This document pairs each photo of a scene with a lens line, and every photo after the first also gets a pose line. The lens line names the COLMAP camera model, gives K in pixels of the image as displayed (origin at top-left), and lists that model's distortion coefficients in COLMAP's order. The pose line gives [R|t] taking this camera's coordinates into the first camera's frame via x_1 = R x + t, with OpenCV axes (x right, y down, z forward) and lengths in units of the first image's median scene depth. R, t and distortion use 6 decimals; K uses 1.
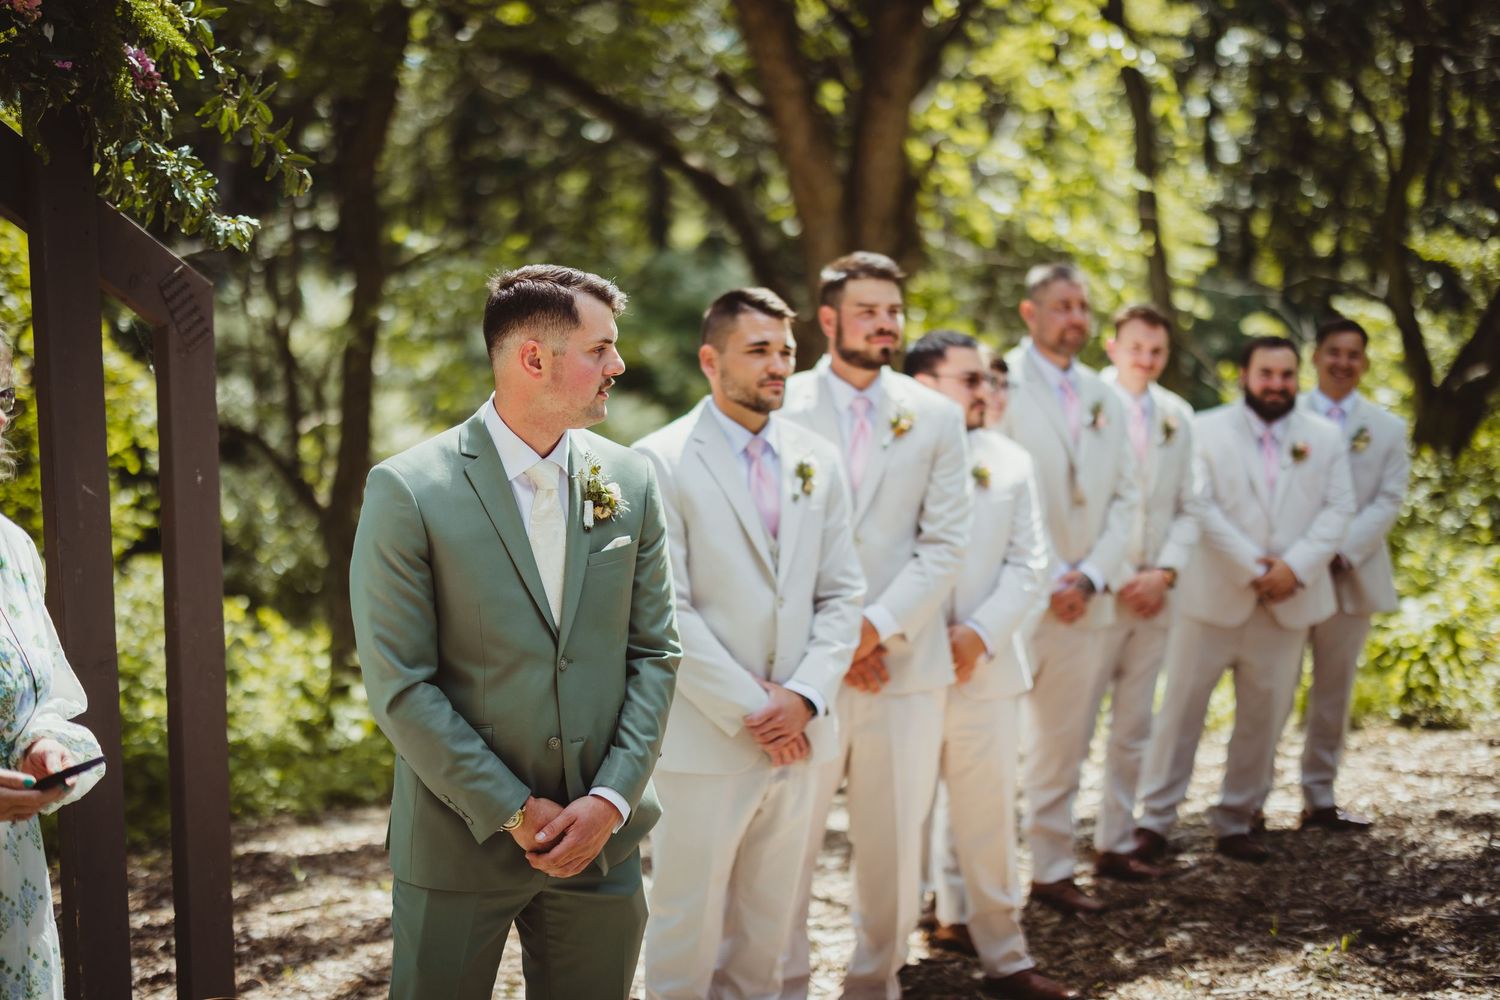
lens RADIAL K [[2072.6, 0, 761.9], [0, 2072.6, 504.4], [0, 0, 1]] dist [0.008579, 0.060819]
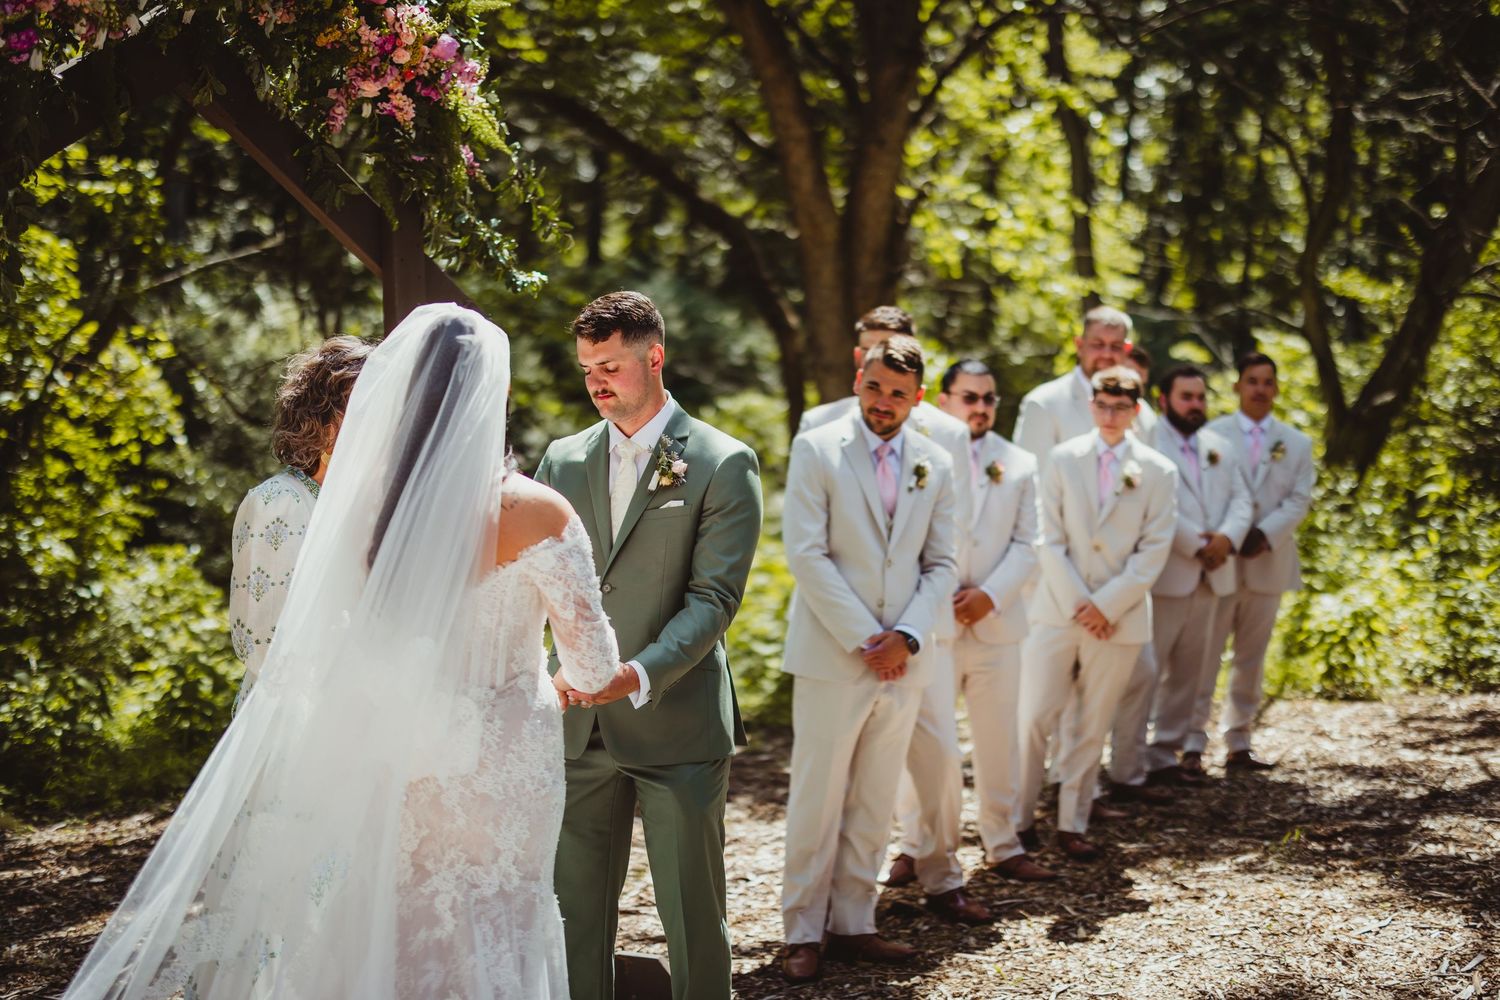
lens RADIAL K [[2148.2, 0, 756.3], [0, 2148.2, 496.8], [0, 0, 1]] dist [0.021272, 0.096398]
pose [[0.998196, 0.019711, 0.056707, -0.053964], [-0.019173, 0.999766, -0.010017, 0.006725], [-0.056892, 0.008912, 0.998341, -0.129815]]
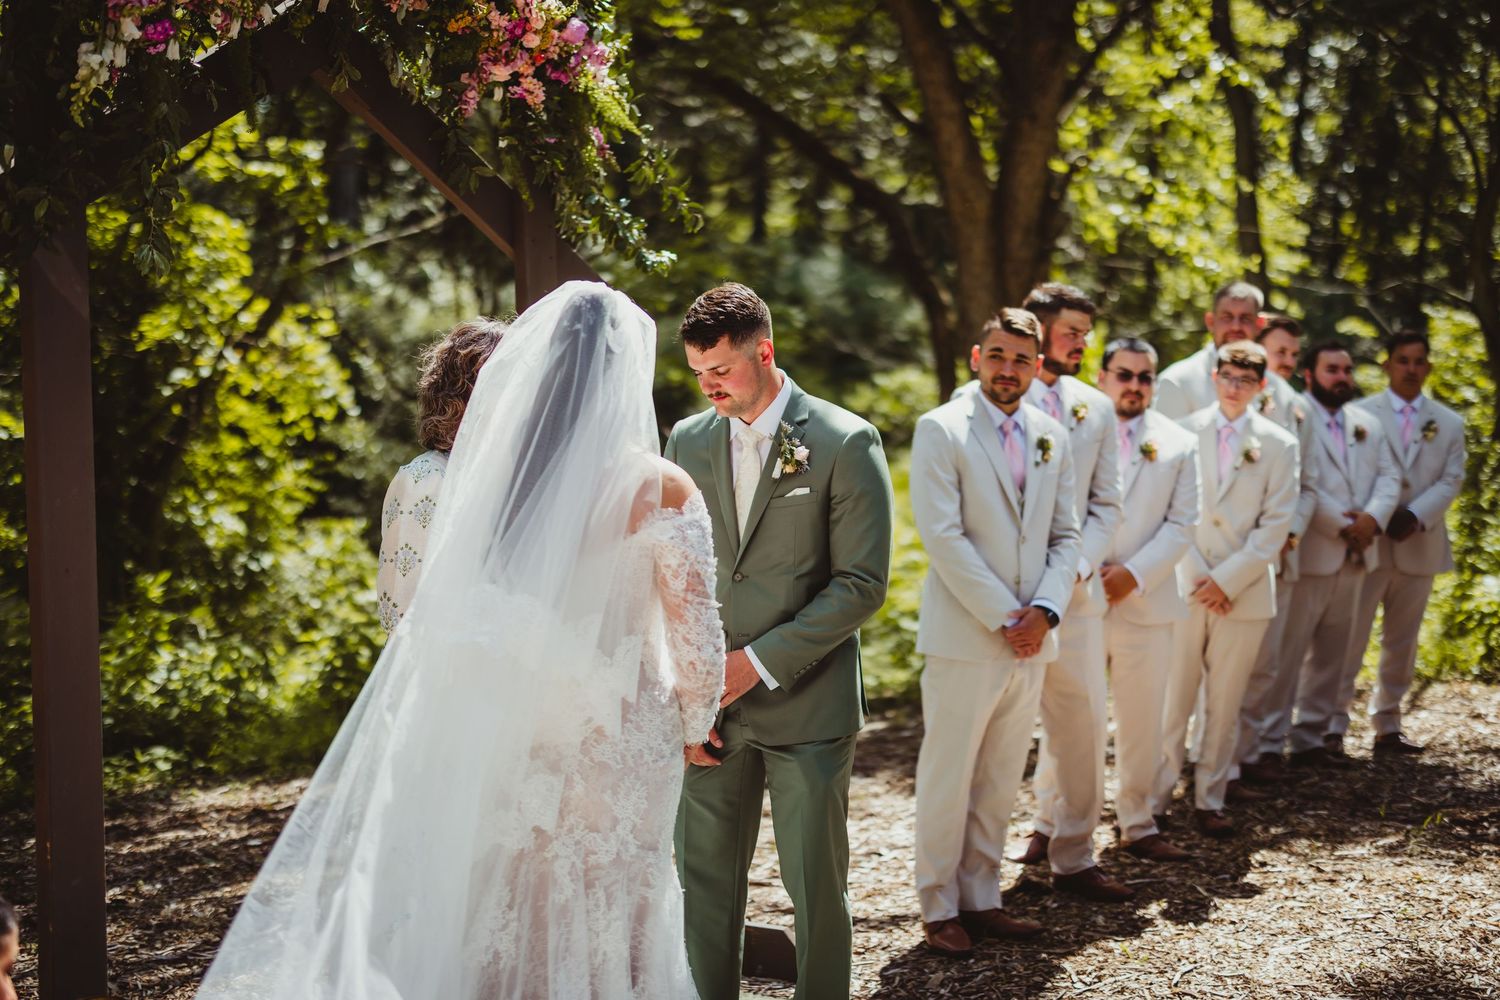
lens RADIAL K [[2148.2, 0, 756.3], [0, 2148.2, 496.8], [0, 0, 1]] dist [0.021272, 0.096398]
pose [[0.999471, 0.023339, -0.022658, -0.045056], [-0.023275, 0.999724, 0.003088, 0.006219], [0.022723, -0.002559, 0.999739, -0.133698]]
